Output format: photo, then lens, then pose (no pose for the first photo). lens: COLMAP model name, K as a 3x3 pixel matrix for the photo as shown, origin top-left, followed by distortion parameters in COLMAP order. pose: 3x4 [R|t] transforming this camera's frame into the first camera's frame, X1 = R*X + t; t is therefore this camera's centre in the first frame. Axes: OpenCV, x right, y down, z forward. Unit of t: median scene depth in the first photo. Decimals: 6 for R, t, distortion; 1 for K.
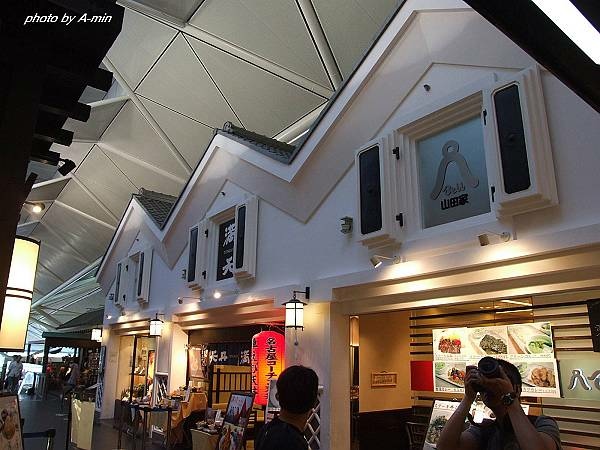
lens RADIAL K [[486.5, 0, 300.0], [0, 486.5, 225.0], [0, 0, 1]] dist [-0.157761, 0.139463]
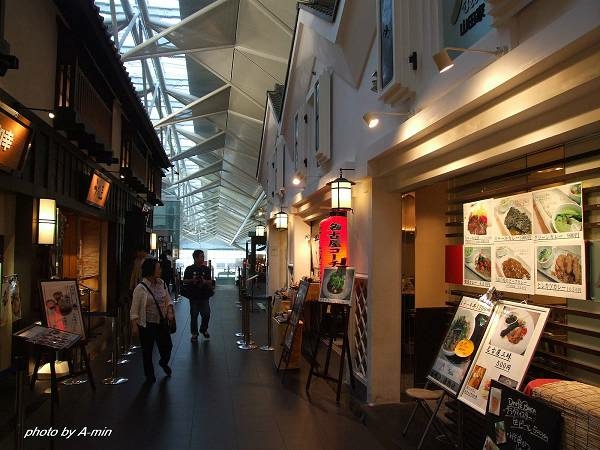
lens RADIAL K [[486.5, 0, 300.0], [0, 486.5, 225.0], [0, 0, 1]] dist [-0.157761, 0.139463]
pose [[0.886689, -0.032503, -0.461222, 0.413816], [0.129853, 0.974885, 0.180937, 0.087292], [0.443757, -0.220326, 0.868640, 0.244799]]
